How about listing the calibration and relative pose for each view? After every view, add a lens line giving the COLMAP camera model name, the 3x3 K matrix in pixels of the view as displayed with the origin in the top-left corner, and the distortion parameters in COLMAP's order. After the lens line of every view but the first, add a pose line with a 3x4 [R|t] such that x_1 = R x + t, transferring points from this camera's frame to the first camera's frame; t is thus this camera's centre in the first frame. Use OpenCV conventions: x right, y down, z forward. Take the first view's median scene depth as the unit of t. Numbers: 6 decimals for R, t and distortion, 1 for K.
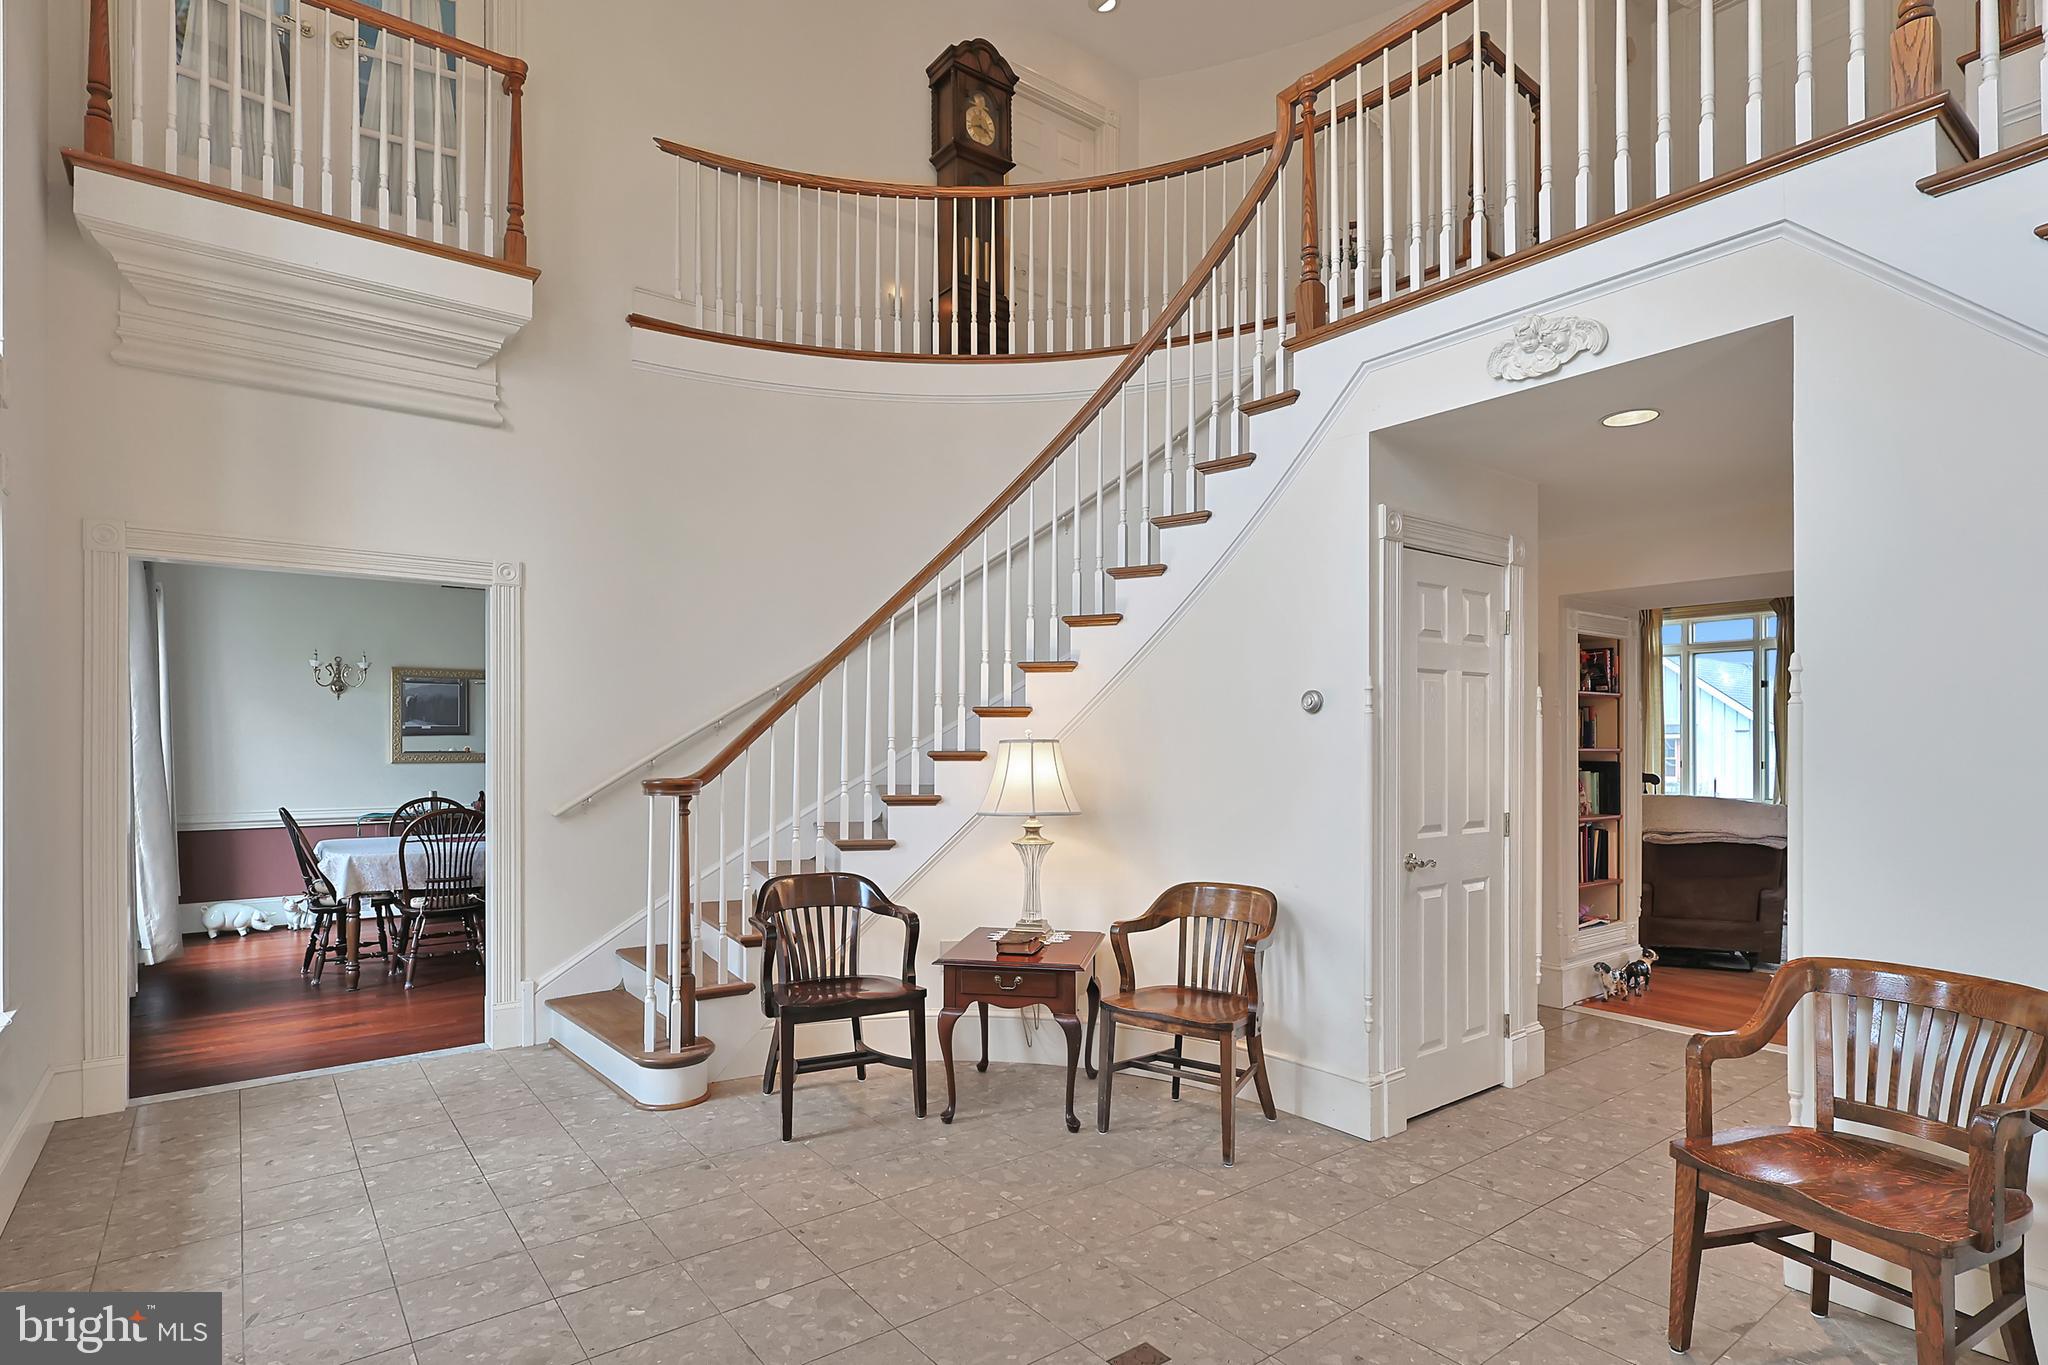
lens RADIAL K [[1031.0, 0, 1031.2], [0, 1031.0, 689.9], [0, 0, 1]] dist [-0.000132, 0.000503]
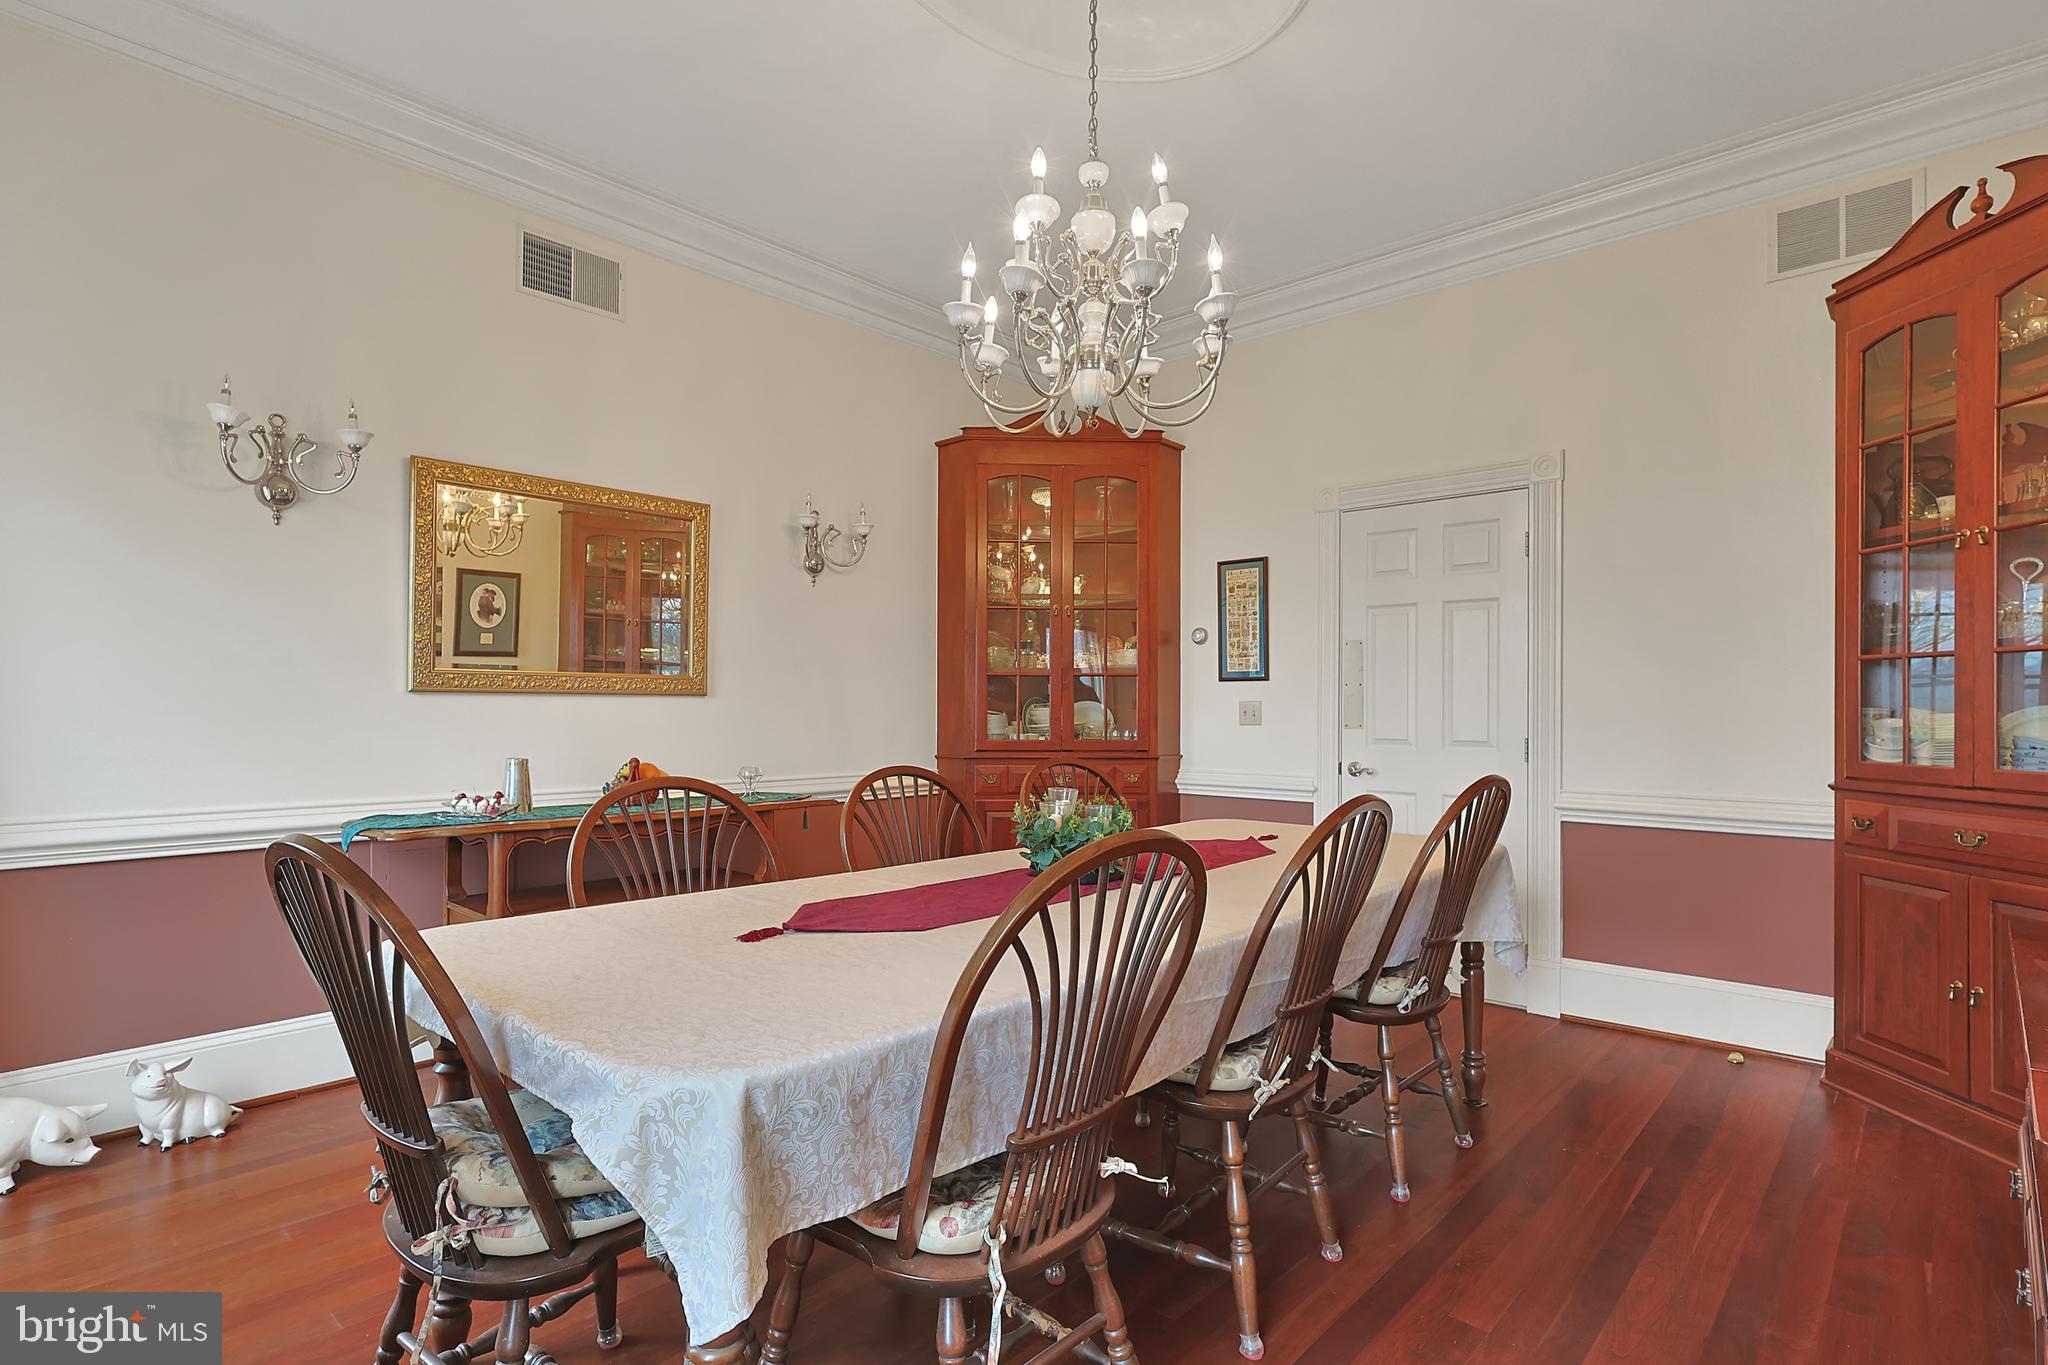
lens RADIAL K [[1004.3, 0, 1022.3], [0, 1004.3, 657.8], [0, 0, 1]] dist [0.000596, 0.000189]
pose [[0.983907, 0.009921, 0.178403, -0.659437], [-0.011034, 0.999925, 0.005250, 0.078218], [-0.178338, -0.007134, 0.983943, 0.820944]]
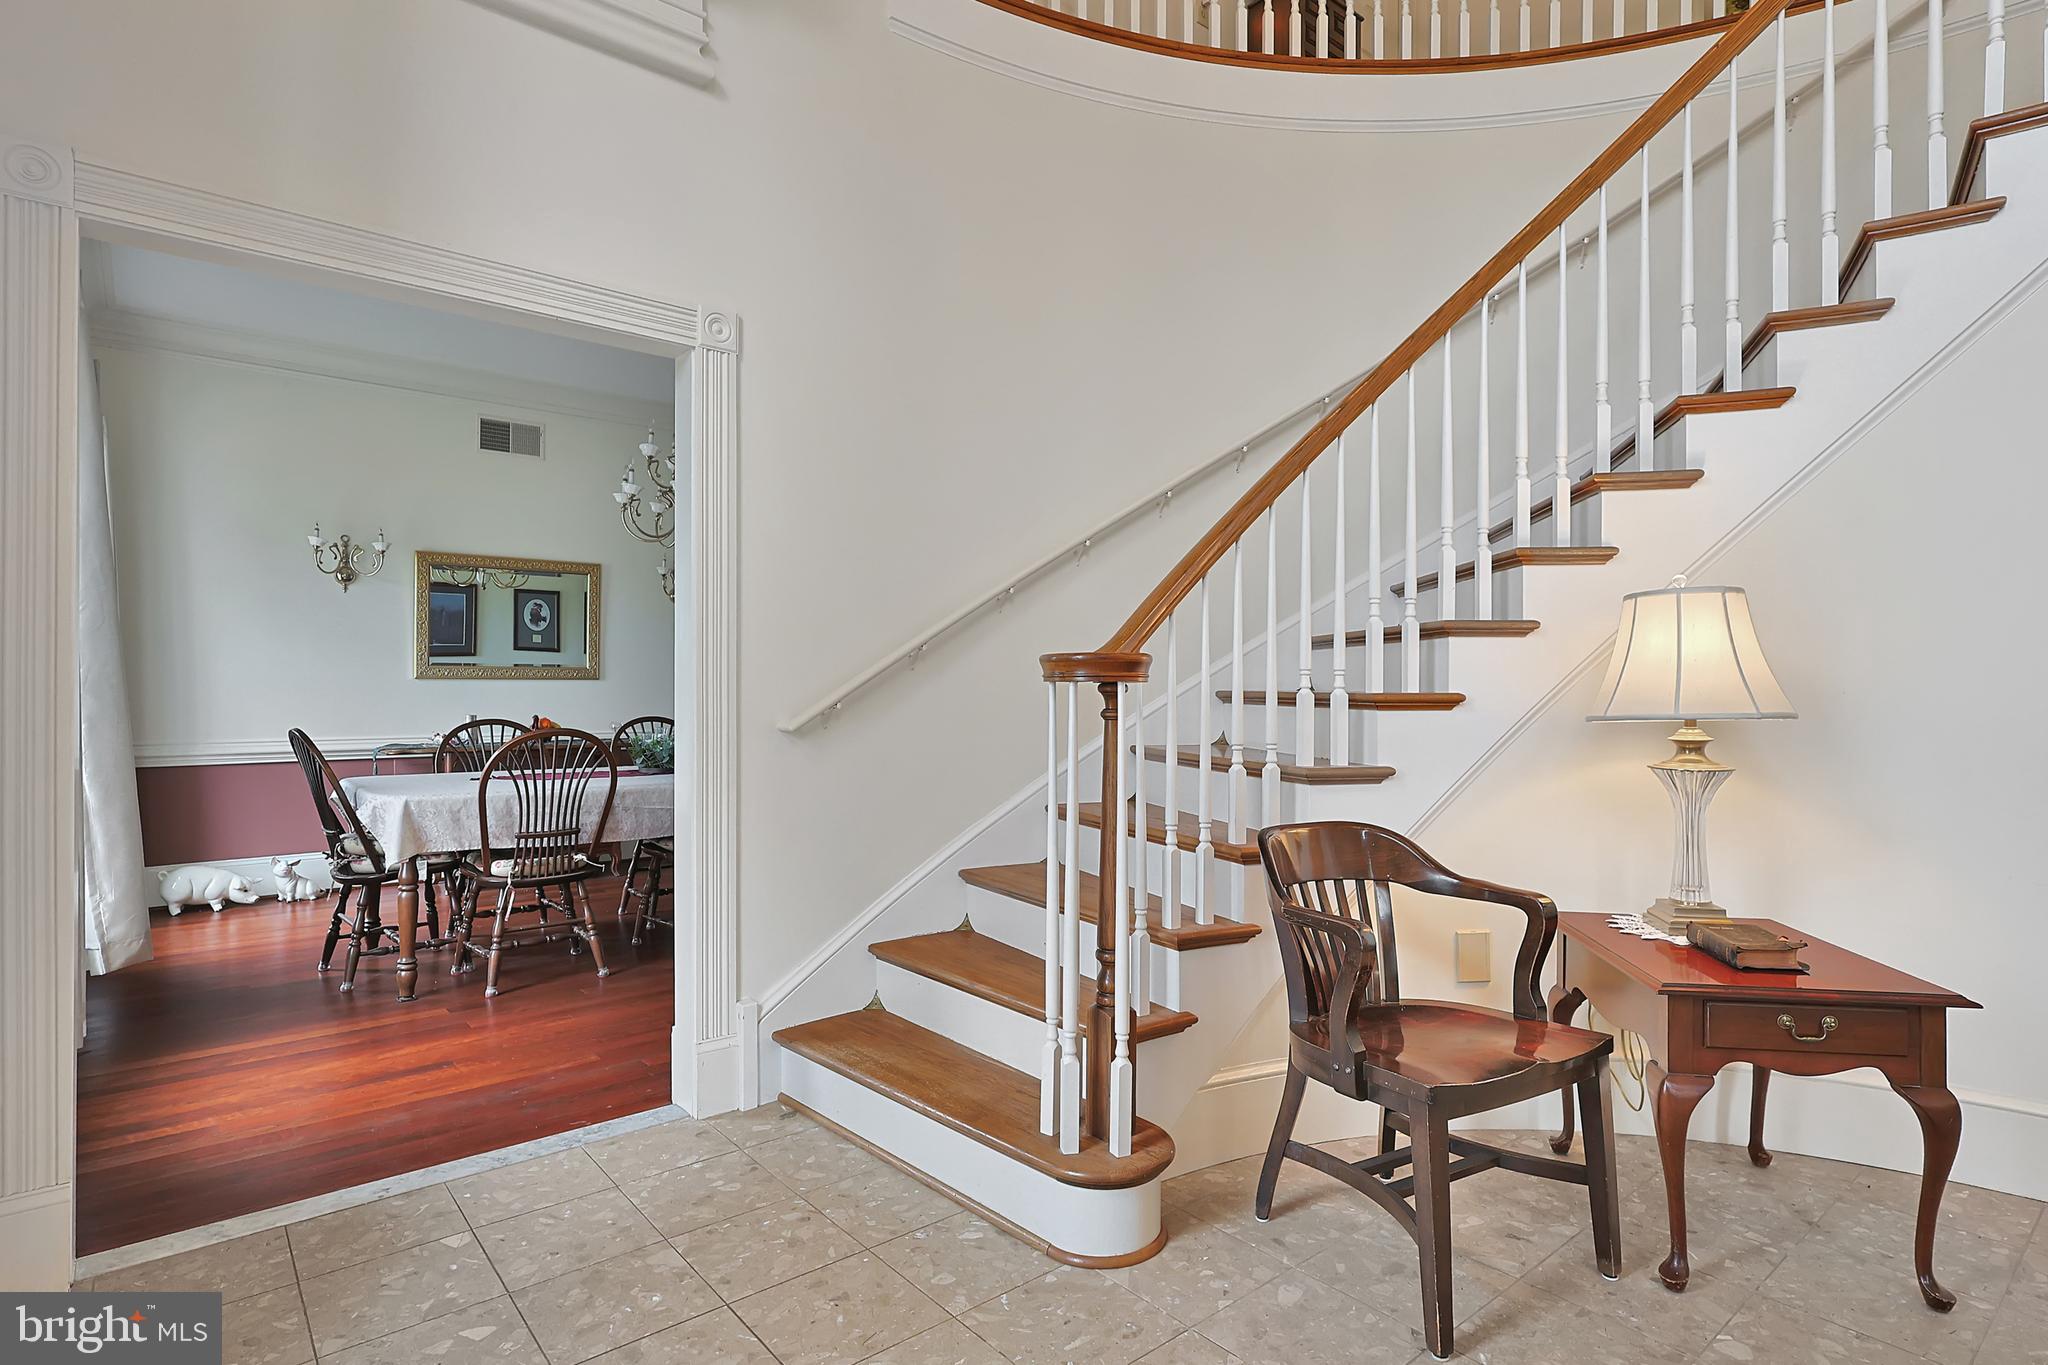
lens RADIAL K [[1066.5, 0, 1057.6], [0, 1066.5, 630.2], [0, 0, 1]] dist [-0.001464, 0.001708]
pose [[0.999139, 0.002391, 0.041420, -0.268693], [-0.002404, 0.999997, 0.000264, 0.050606], [-0.041420, -0.000363, 0.999142, 0.294616]]
